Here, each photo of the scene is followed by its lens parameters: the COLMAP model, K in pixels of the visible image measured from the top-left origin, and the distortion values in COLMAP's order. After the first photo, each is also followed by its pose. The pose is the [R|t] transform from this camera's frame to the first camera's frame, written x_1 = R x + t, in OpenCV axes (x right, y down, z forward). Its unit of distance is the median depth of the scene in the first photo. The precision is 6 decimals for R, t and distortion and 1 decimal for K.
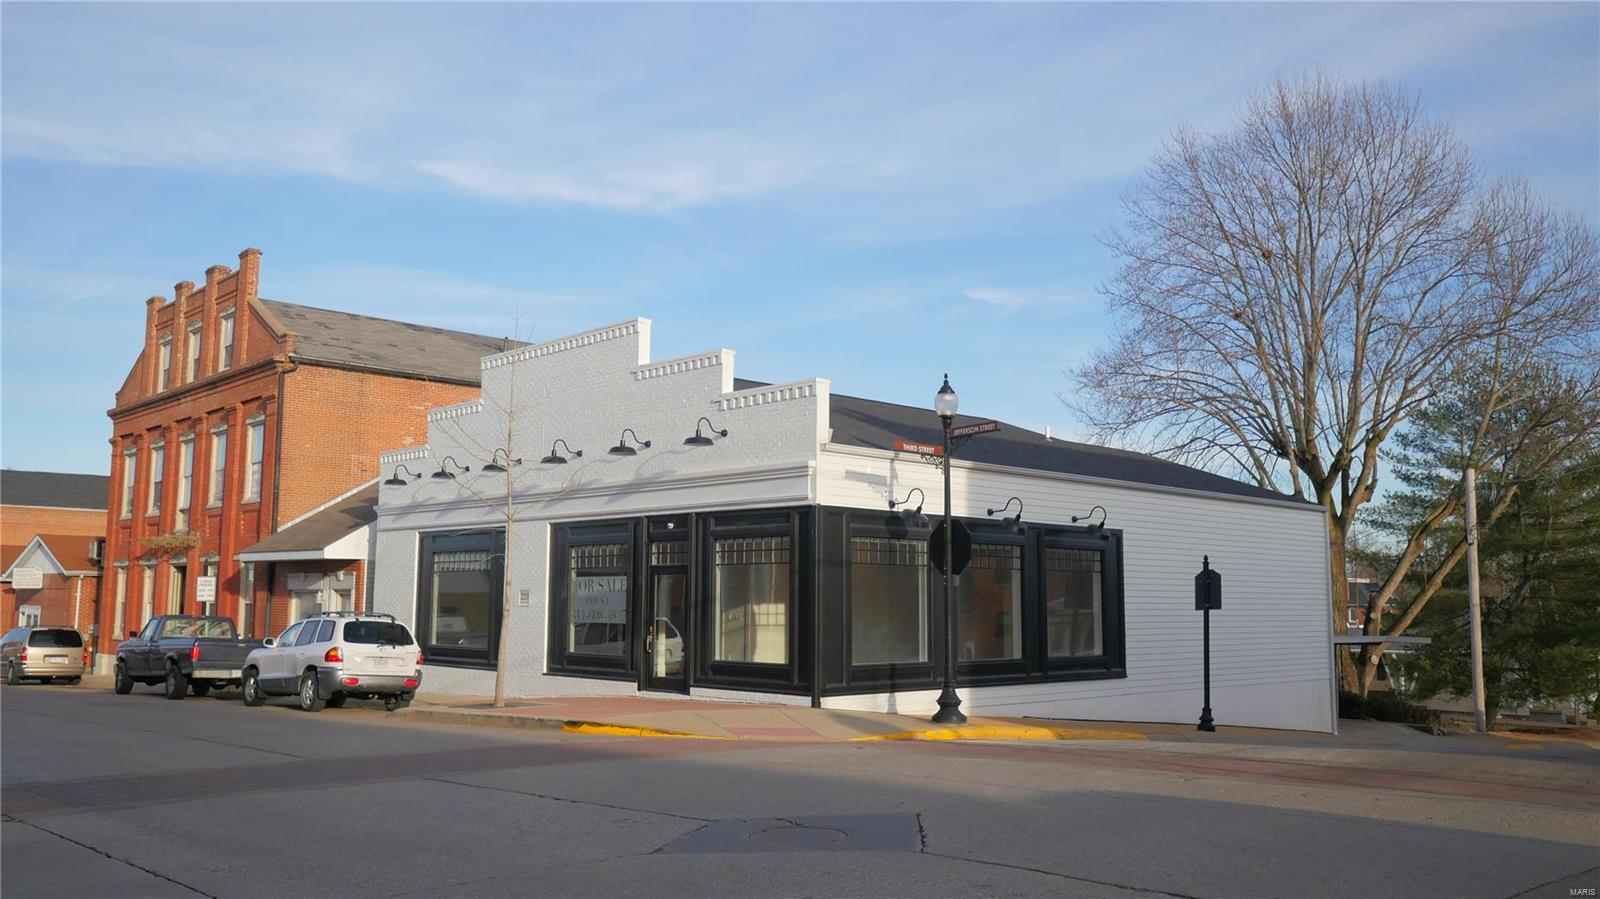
lens RADIAL K [[1361.5, 0, 800.7], [0, 1361.5, 449.2], [0, 0, 1]] dist [-0.007901, -0.001600]
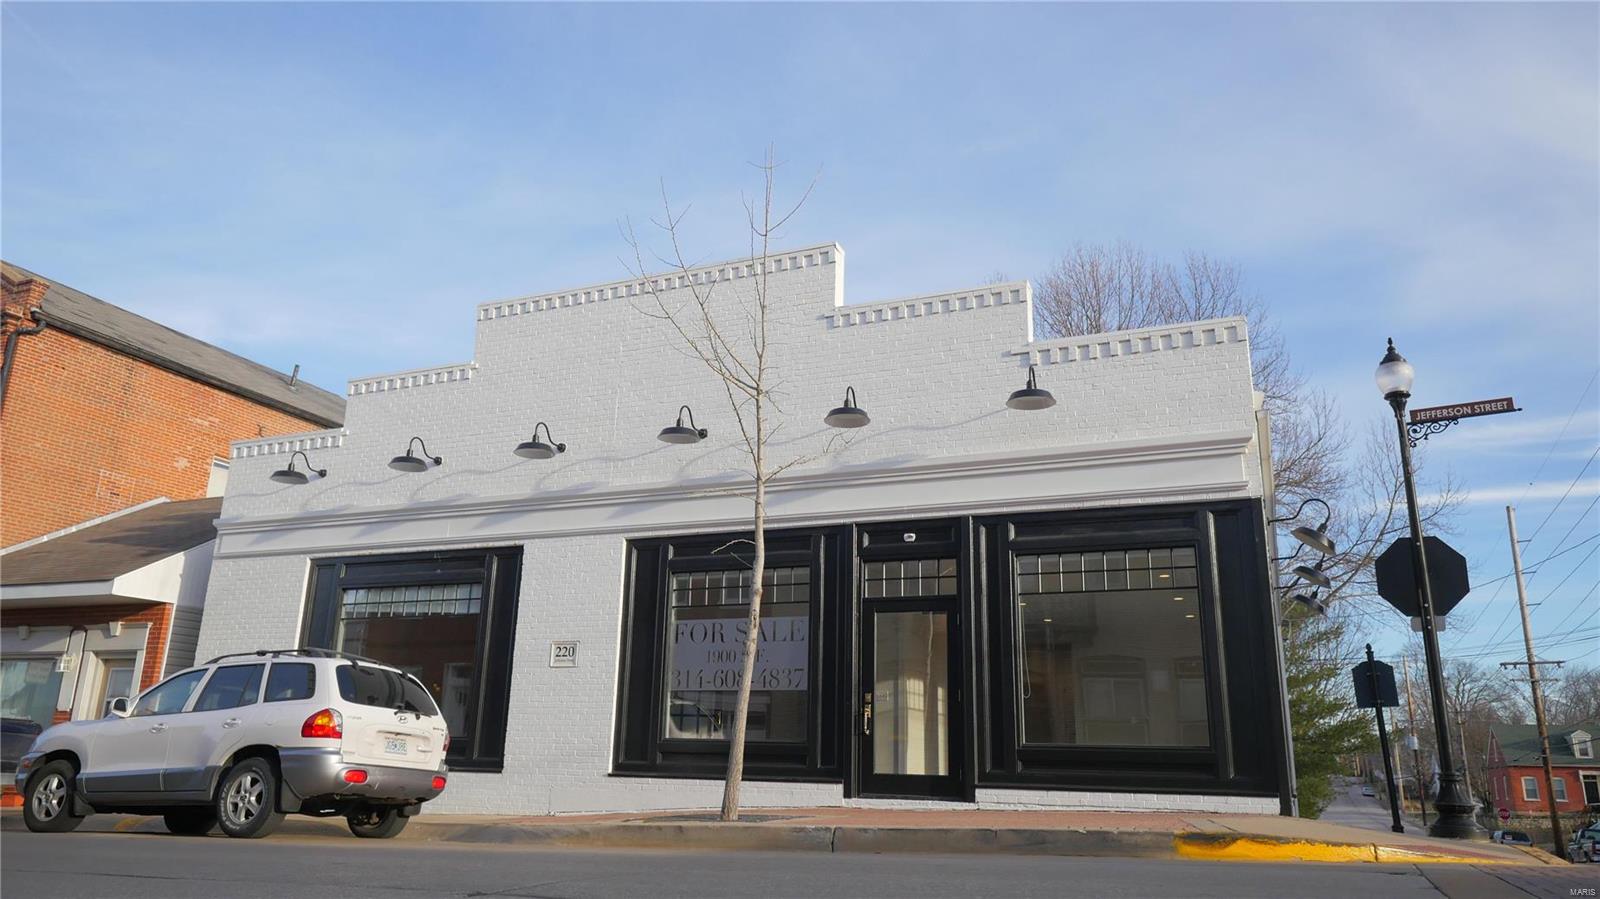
lens RADIAL K [[1130.0, 0, 796.4], [0, 1130.0, 449.2], [0, 0, 1]] dist [-0.004465, 0.000961]
pose [[0.914052, 0.124181, 0.386119, -0.330872], [-0.062551, 0.983747, -0.168311, 0.100339], [-0.400744, 0.129693, 0.906964, 0.477862]]
